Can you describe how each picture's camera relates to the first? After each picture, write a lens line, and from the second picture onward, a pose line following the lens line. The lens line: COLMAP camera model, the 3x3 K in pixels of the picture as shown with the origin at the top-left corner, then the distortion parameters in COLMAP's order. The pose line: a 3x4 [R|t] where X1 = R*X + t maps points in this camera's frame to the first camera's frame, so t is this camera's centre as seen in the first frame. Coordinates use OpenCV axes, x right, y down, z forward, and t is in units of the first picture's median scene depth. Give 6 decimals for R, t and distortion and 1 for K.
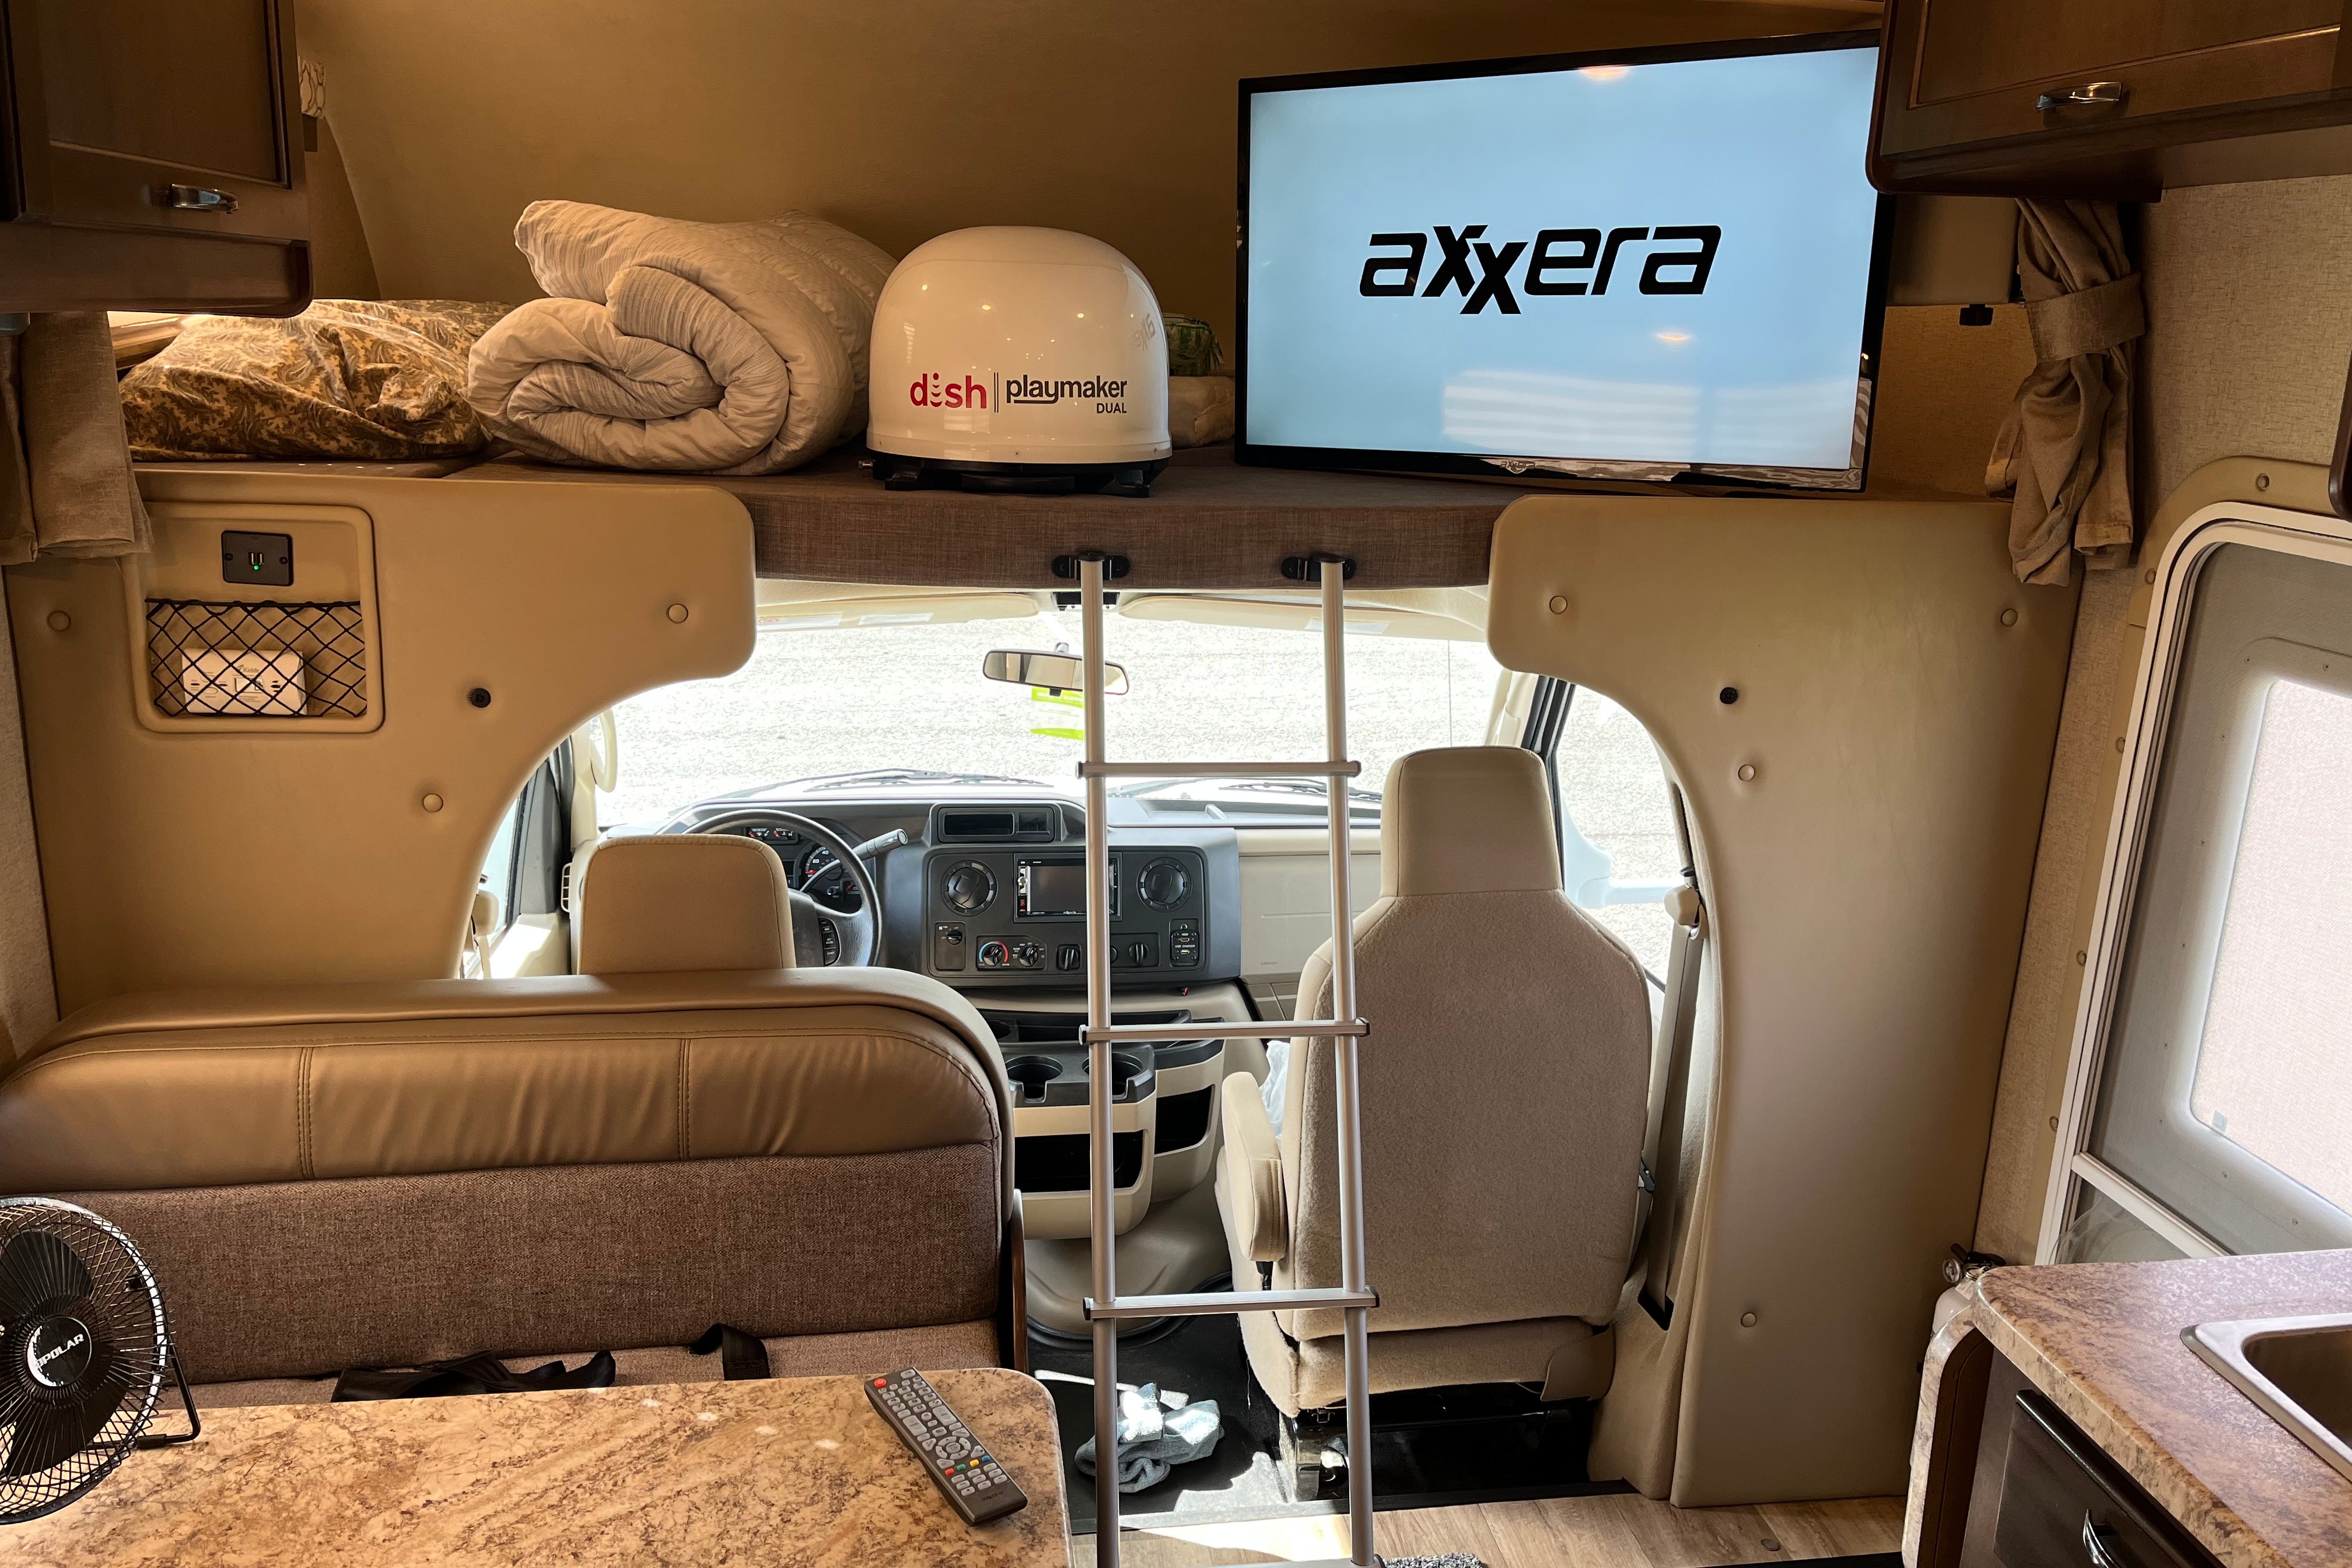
lens RADIAL K [[1784.0, 0, 1181.4], [0, 1784.0, 789.0], [0, 0, 1]] dist [0.005787, -0.042462]
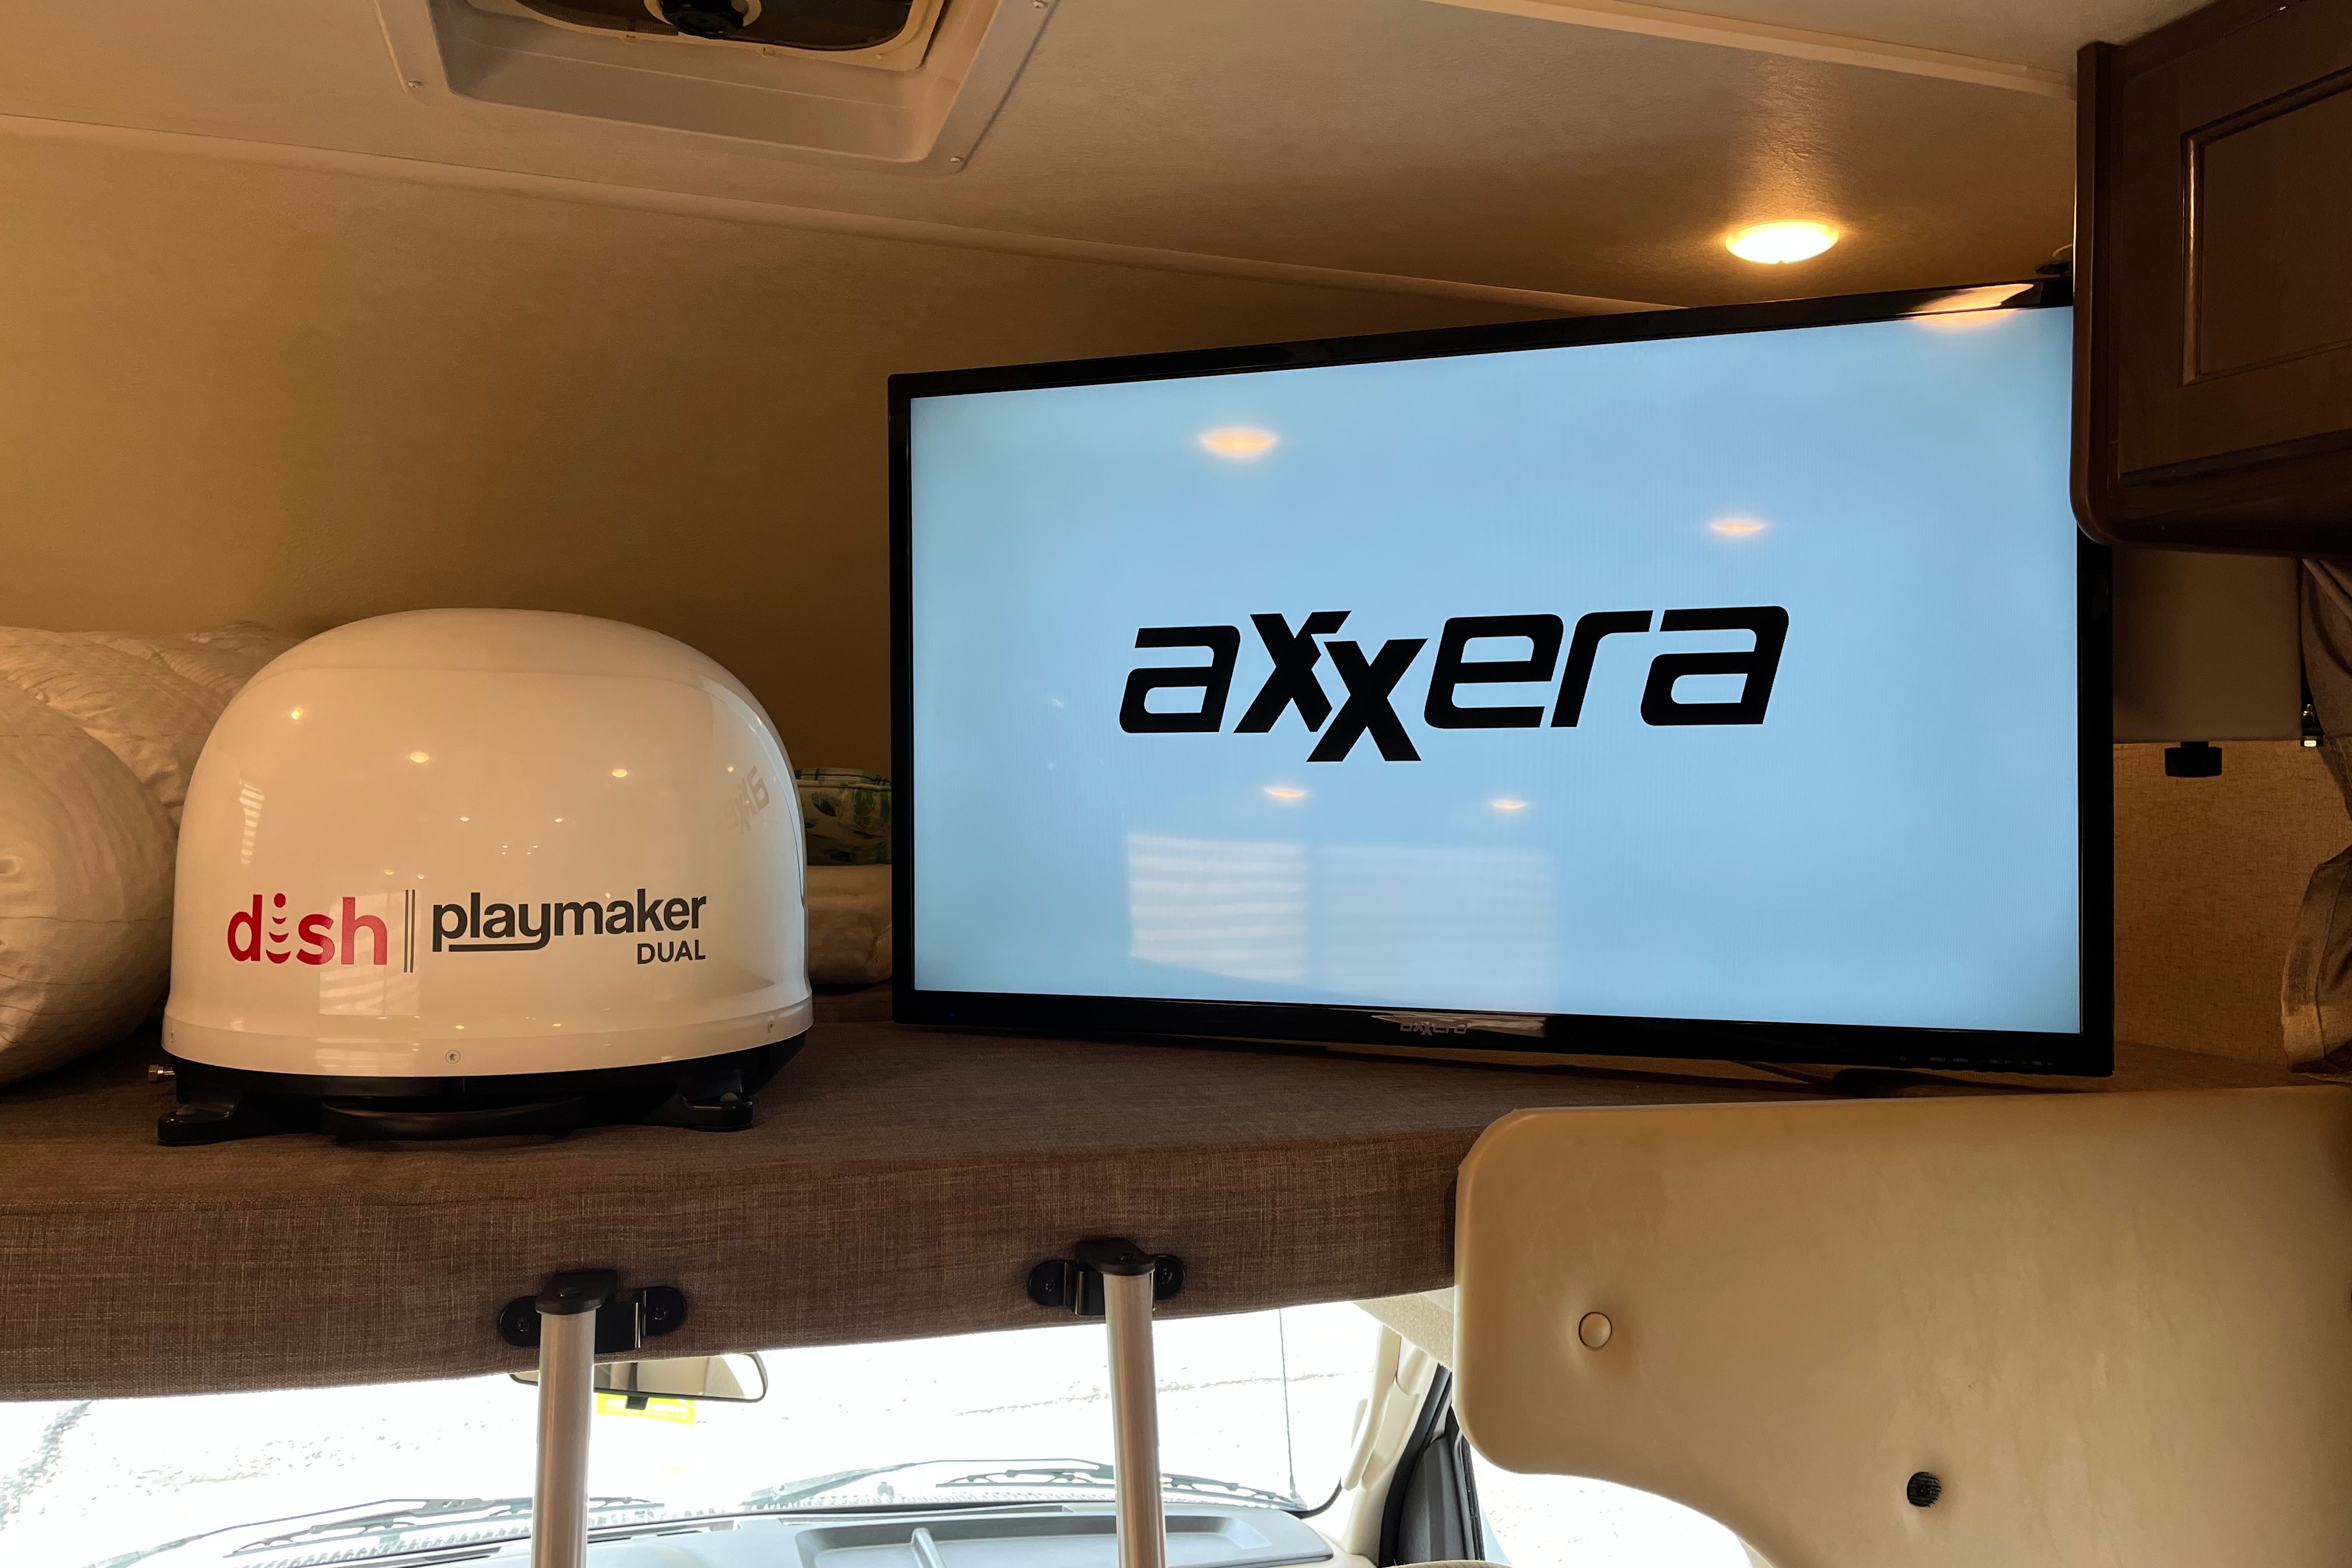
lens RADIAL K [[1784.0, 0, 1183.7], [0, 1784.0, 775.5], [0, 0, 1]] dist [0.005787, -0.042462]
pose [[0.976493, -0.012323, 0.215198, -0.003030], [0.064503, 0.969321, -0.237184, -0.134855], [-0.205673, 0.245489, 0.947330, 0.489274]]
